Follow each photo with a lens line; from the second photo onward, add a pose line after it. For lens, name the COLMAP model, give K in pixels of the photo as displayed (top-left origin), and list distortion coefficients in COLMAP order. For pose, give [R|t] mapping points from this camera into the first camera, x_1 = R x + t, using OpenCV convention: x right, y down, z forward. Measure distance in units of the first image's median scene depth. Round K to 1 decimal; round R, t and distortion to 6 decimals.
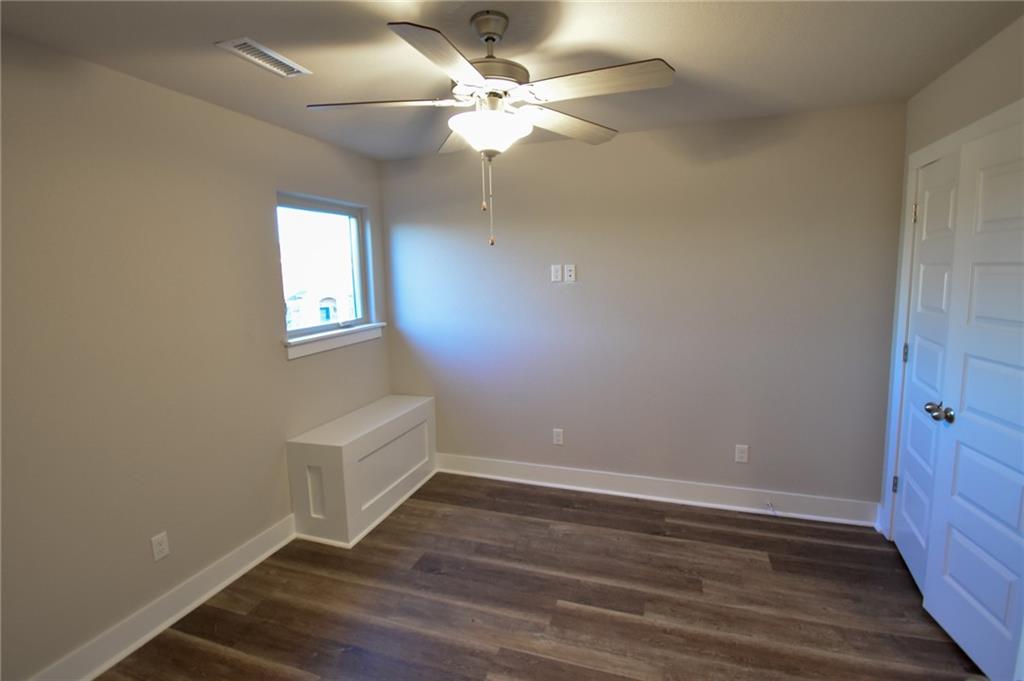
lens RADIAL K [[463.4, 0, 514.1], [0, 463.4, 331.8], [0, 0, 1]] dist [0.018884, -0.025568]
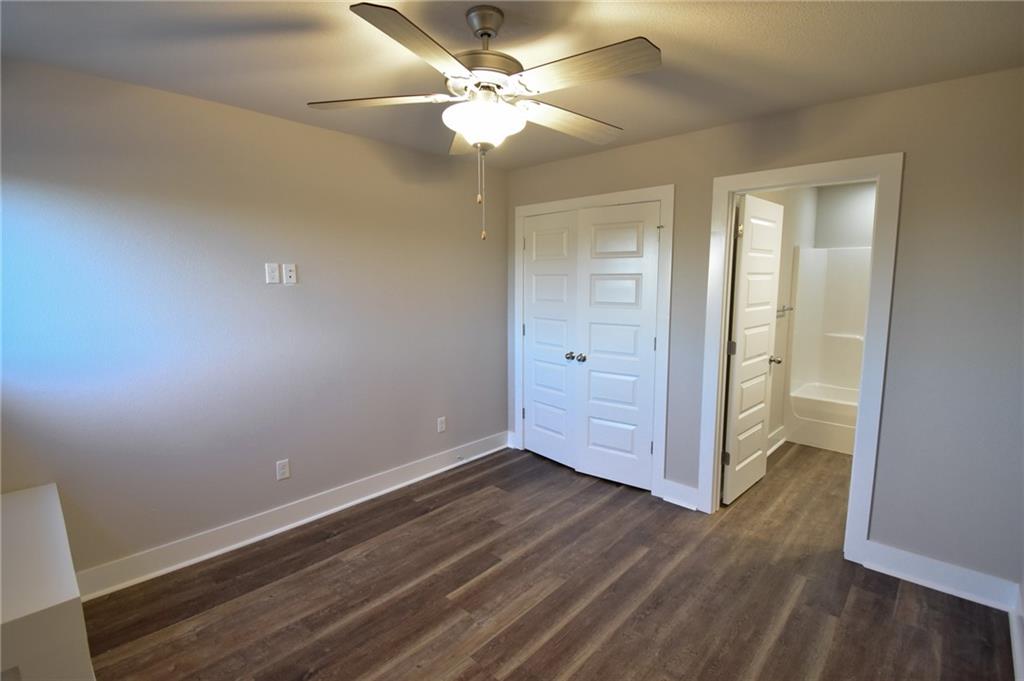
lens RADIAL K [[461.7, 0, 484.0], [0, 461.7, 341.2], [0, 0, 1]] dist [0.010516, -0.025556]
pose [[0.448347, -0.094022, 0.888901, -0.616771], [0.104228, 0.993168, 0.052480, -0.012985], [-0.887762, 0.069119, 0.455084, 0.380497]]
